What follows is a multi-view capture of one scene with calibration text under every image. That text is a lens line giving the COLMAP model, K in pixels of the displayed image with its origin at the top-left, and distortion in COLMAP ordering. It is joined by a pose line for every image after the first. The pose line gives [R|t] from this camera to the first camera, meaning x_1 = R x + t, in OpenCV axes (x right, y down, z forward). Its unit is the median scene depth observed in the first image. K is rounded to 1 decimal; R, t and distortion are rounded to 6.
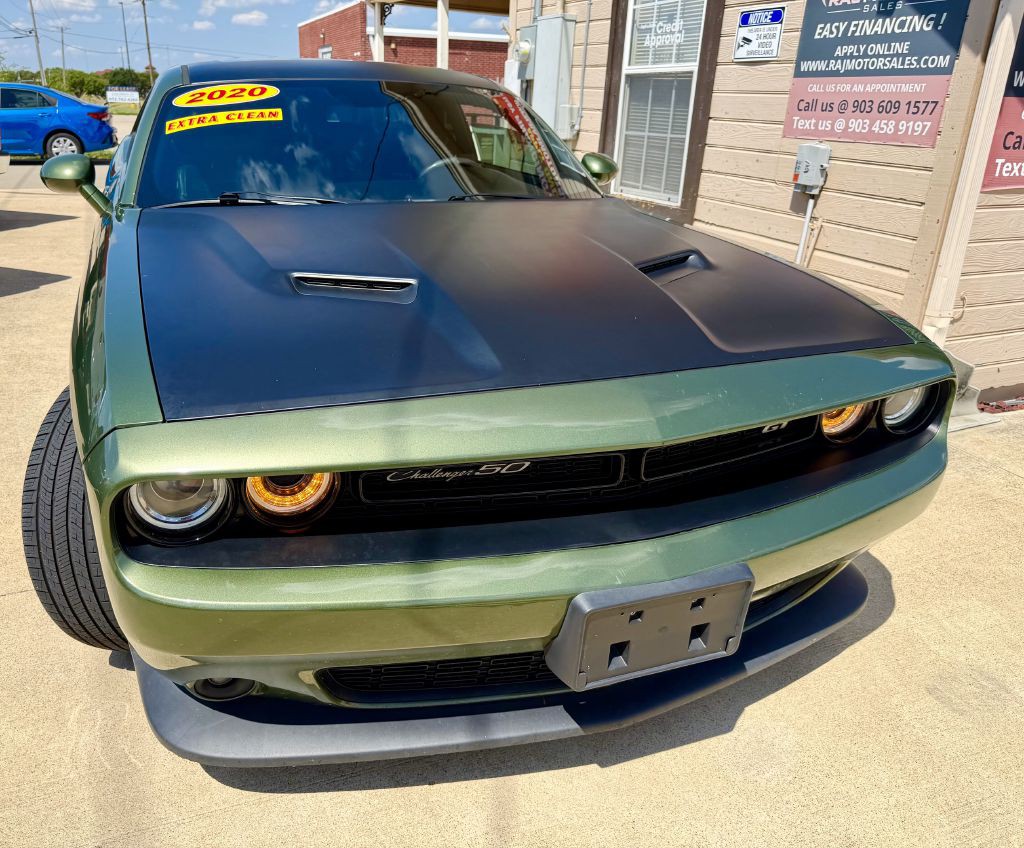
lens RADIAL K [[803.7, 0, 462.9], [0, 803.7, 435.4], [0, 0, 1]] dist [0.007993, -0.011531]
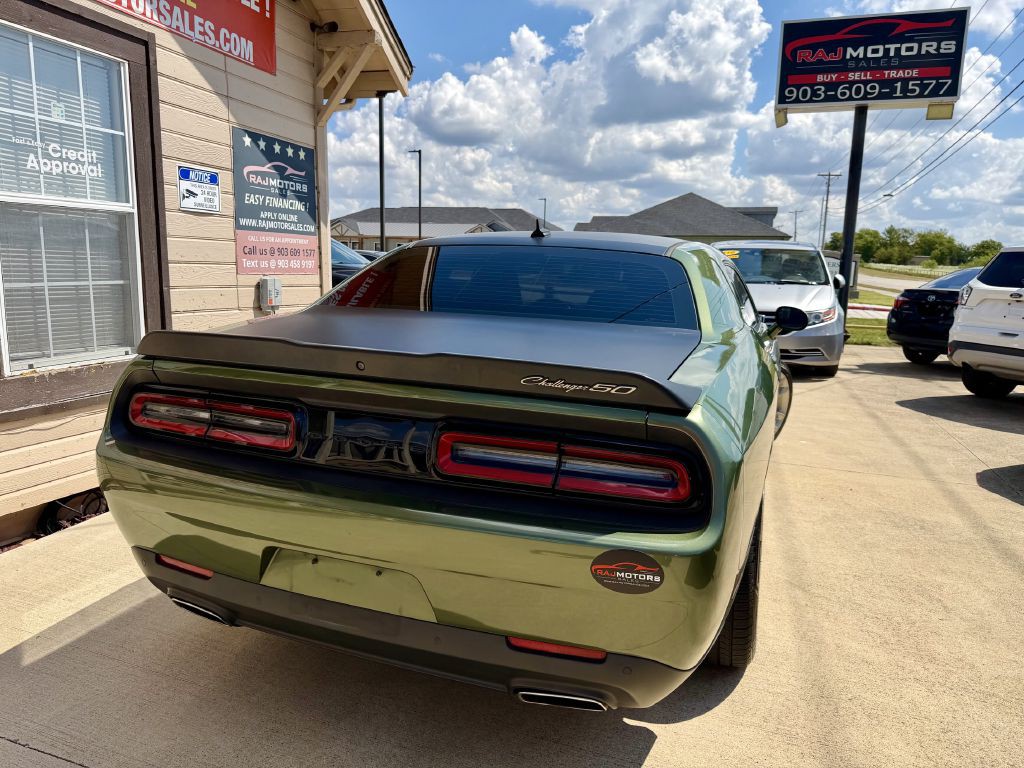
lens RADIAL K [[724.4, 0, 508.7], [0, 724.4, 390.5], [0, 0, 1]] dist [0.024929, -0.030776]
pose [[-0.760083, -0.160311, 0.629742, -0.745735], [0.204115, 0.861146, 0.465579, -0.743176], [-0.616937, 0.482418, -0.621821, 1.736687]]
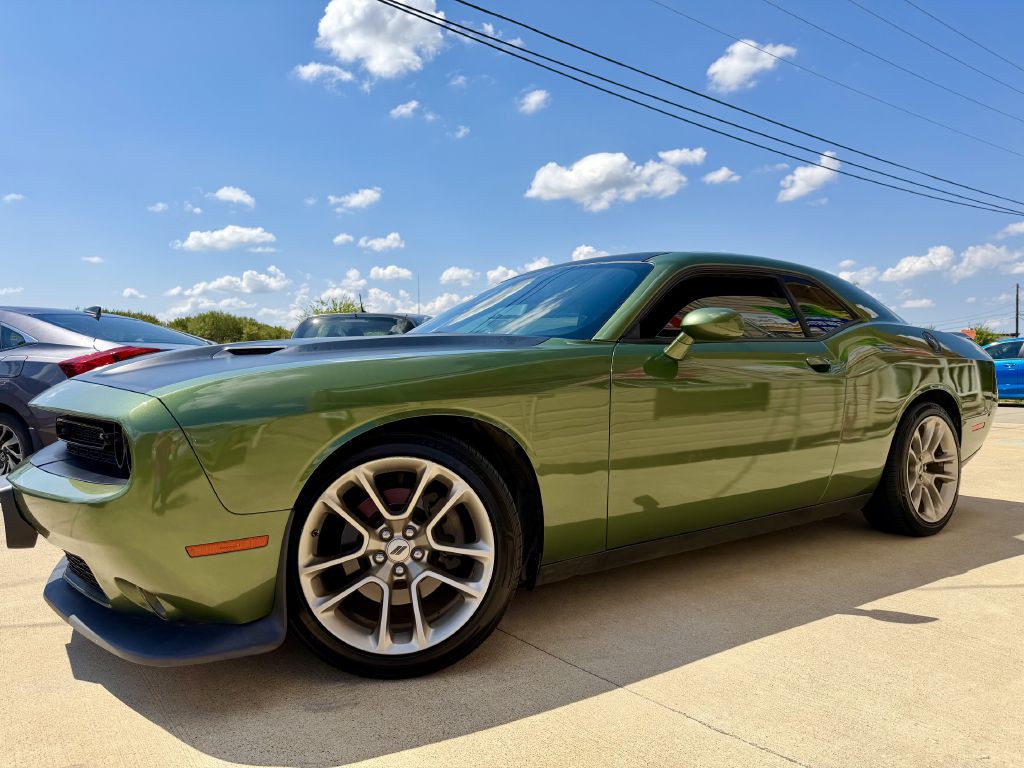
lens RADIAL K [[724.4, 0, 514.7], [0, 724.4, 383.7], [0, 0, 1]] dist [0.024929, -0.030776]
pose [[0.268688, 0.002114, -0.963225, 0.811720], [-0.359497, 0.927960, -0.098244, -0.102938], [0.893627, 0.372673, 0.250092, 0.574184]]
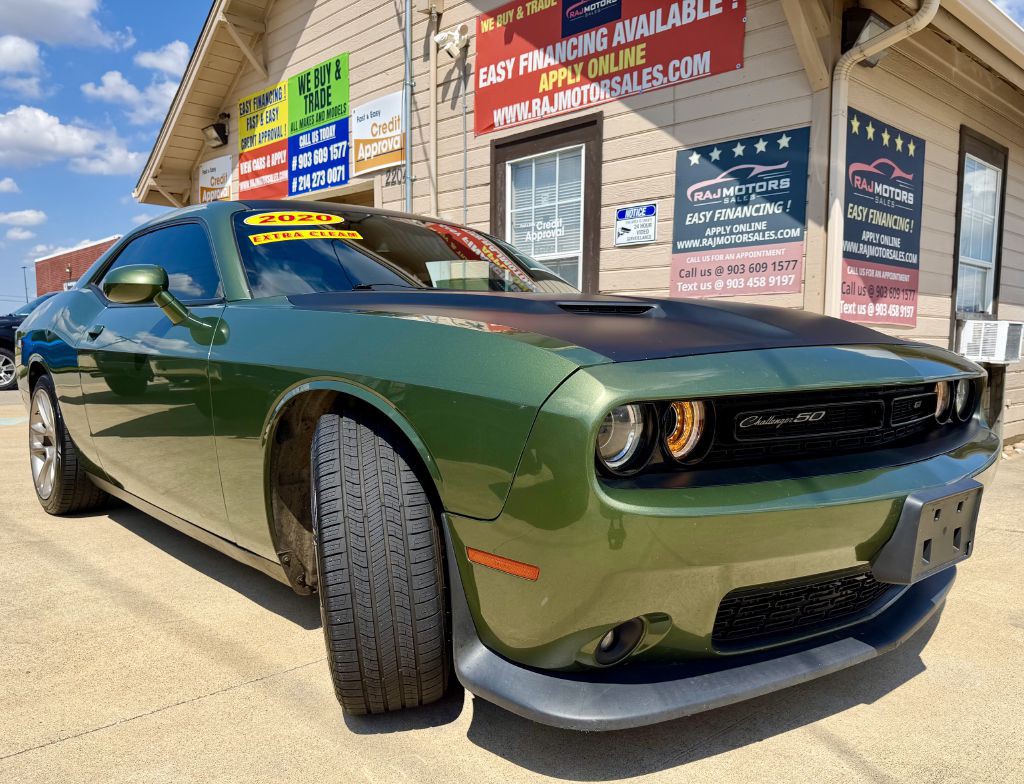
lens RADIAL K [[803.2, 0, 536.8], [0, 803.2, 443.2], [0, 0, 1]] dist [0.046658, -0.060001]
pose [[0.925977, -0.060464, 0.372708, -0.309577], [0.156701, 0.959613, -0.233641, 0.117240], [-0.343529, 0.274750, 0.898054, 0.015100]]
